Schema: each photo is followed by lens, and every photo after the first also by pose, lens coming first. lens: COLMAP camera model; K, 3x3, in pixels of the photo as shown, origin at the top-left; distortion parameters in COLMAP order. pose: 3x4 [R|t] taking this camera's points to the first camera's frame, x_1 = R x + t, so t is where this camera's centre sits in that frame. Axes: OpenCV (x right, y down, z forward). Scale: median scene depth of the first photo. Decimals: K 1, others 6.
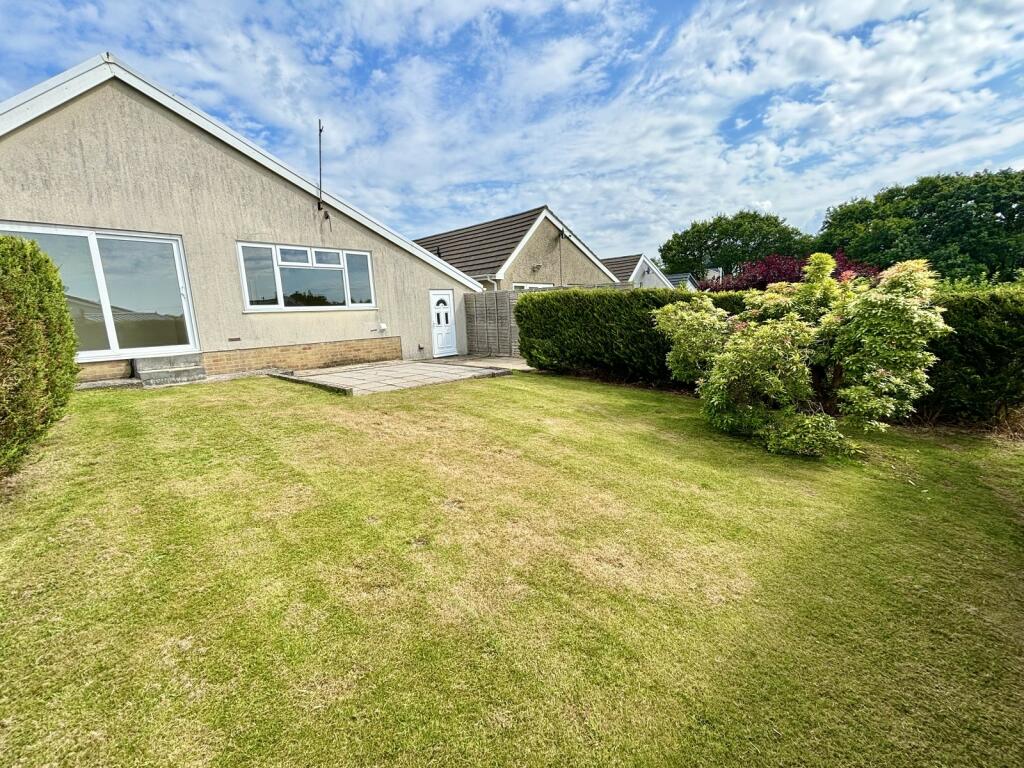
lens RADIAL K [[405.9, 0, 512.0], [0, 405.9, 384.0], [0, 0, 1]] dist [-0.020110, 0.000431]
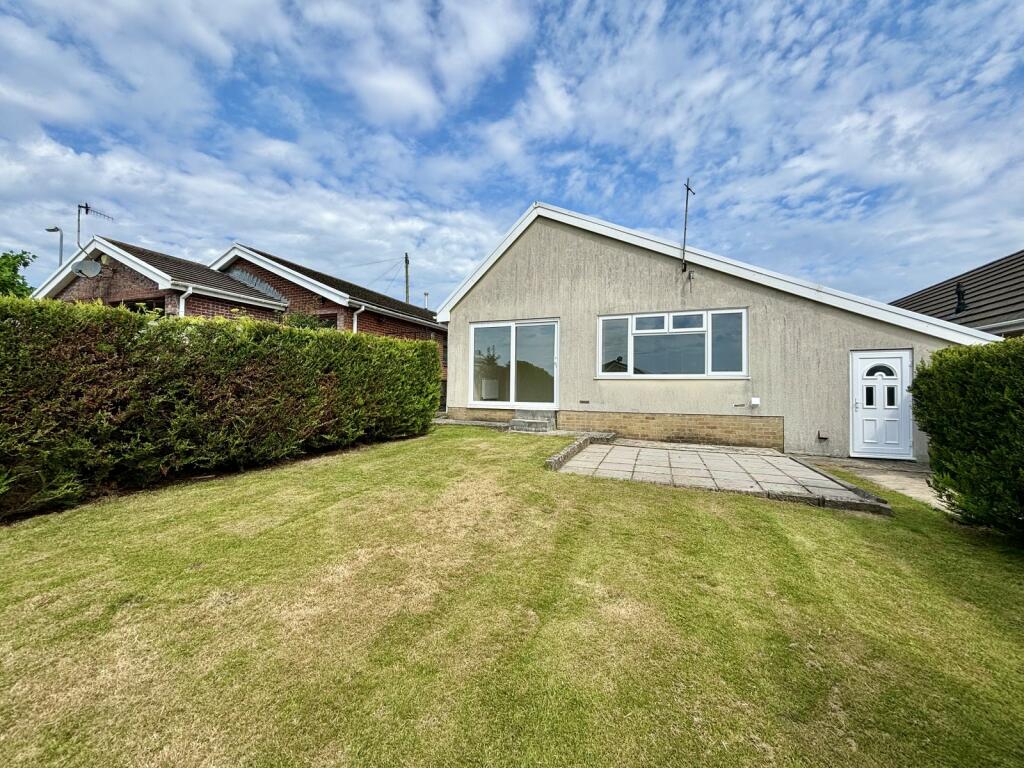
lens RADIAL K [[405.9, 0, 512.0], [0, 405.9, 384.0], [0, 0, 1]] dist [-0.020110, 0.000431]
pose [[0.351810, 0.027351, -0.935672, 0.261378], [-0.186581, 0.981564, -0.041462, -0.067478], [0.917288, 0.189166, 0.350428, 0.364270]]
